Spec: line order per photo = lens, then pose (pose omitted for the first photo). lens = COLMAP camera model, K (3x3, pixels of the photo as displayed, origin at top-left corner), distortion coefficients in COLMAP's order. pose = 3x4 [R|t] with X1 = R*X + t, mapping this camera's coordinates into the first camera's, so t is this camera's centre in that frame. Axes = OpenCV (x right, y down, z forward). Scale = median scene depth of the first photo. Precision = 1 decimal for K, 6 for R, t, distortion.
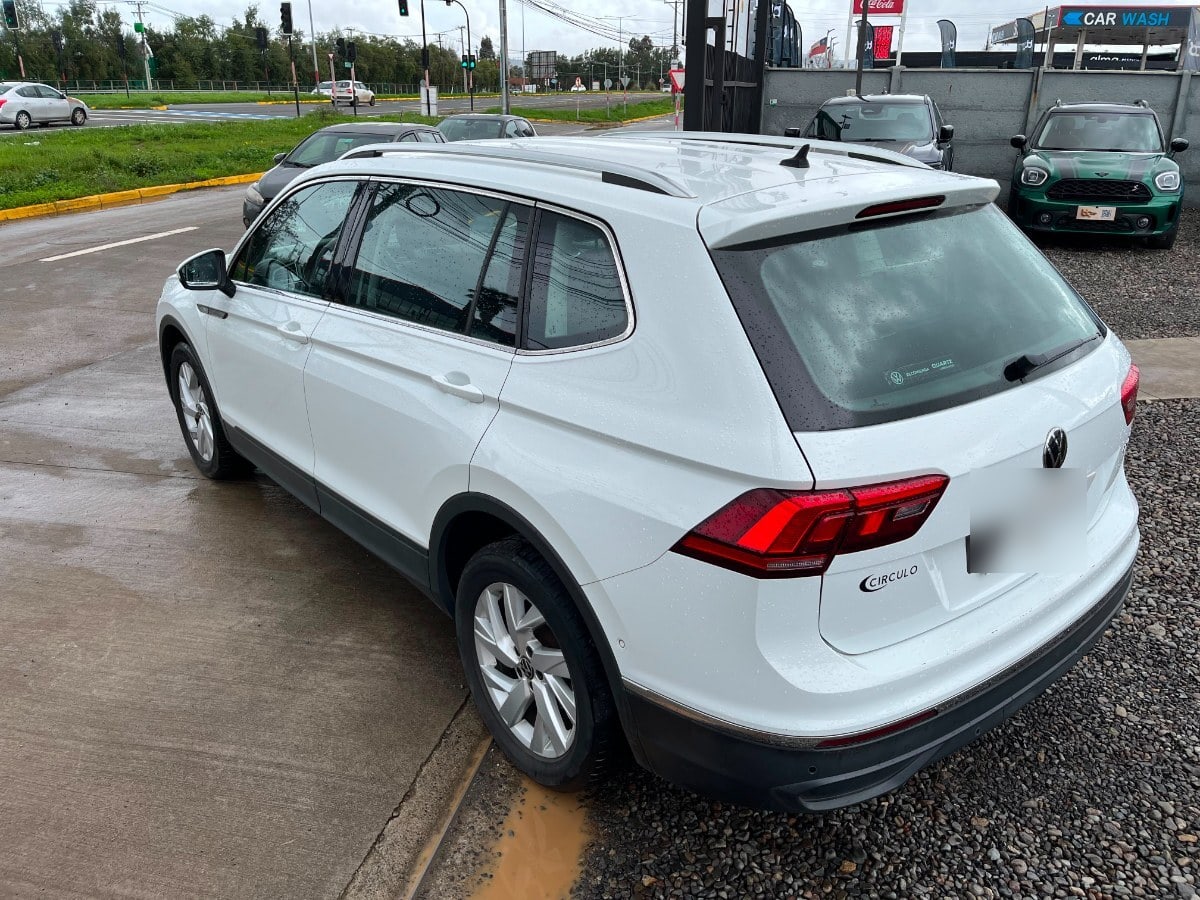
lens RADIAL K [[902.8, 0, 603.6], [0, 902.8, 462.2], [0, 0, 1]] dist [0.091169, -0.131292]
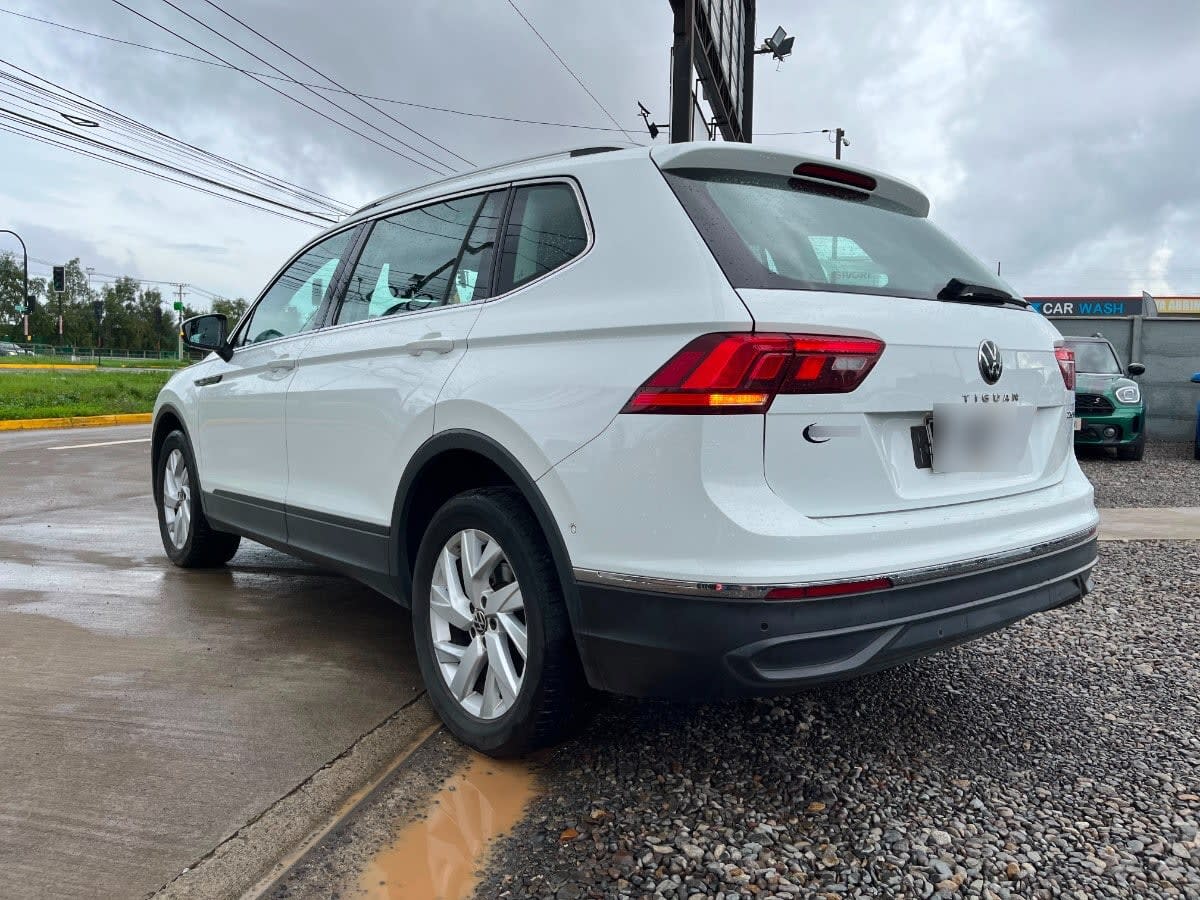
lens RADIAL K [[904.7, 0, 603.7], [0, 904.7, 461.0], [0, 0, 1]] dist [0.108340, -0.160142]
pose [[0.999797, 0.020099, 0.001538, 0.042804], [-0.018812, 0.957729, -0.287056, 0.351229], [-0.007242, 0.286969, 0.957912, 0.023692]]
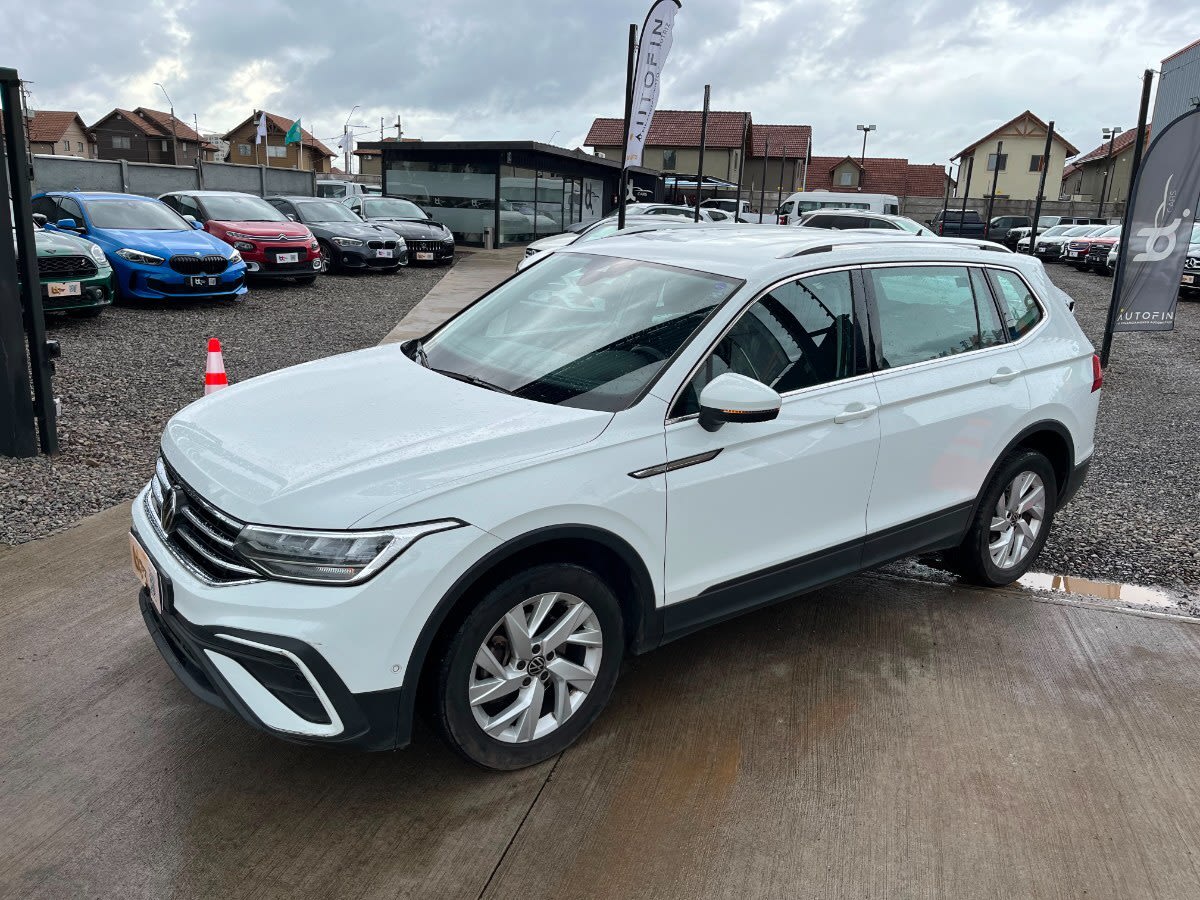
lens RADIAL K [[906.1, 0, 600.0], [0, 906.1, 450.0], [0, 0, 1]] dist [0.066812, -0.076778]
pose [[0.033894, -0.253377, 0.966774, -1.983466], [0.328902, 0.916275, 0.228611, -0.630566], [-0.943755, 0.310226, 0.114393, 1.651061]]
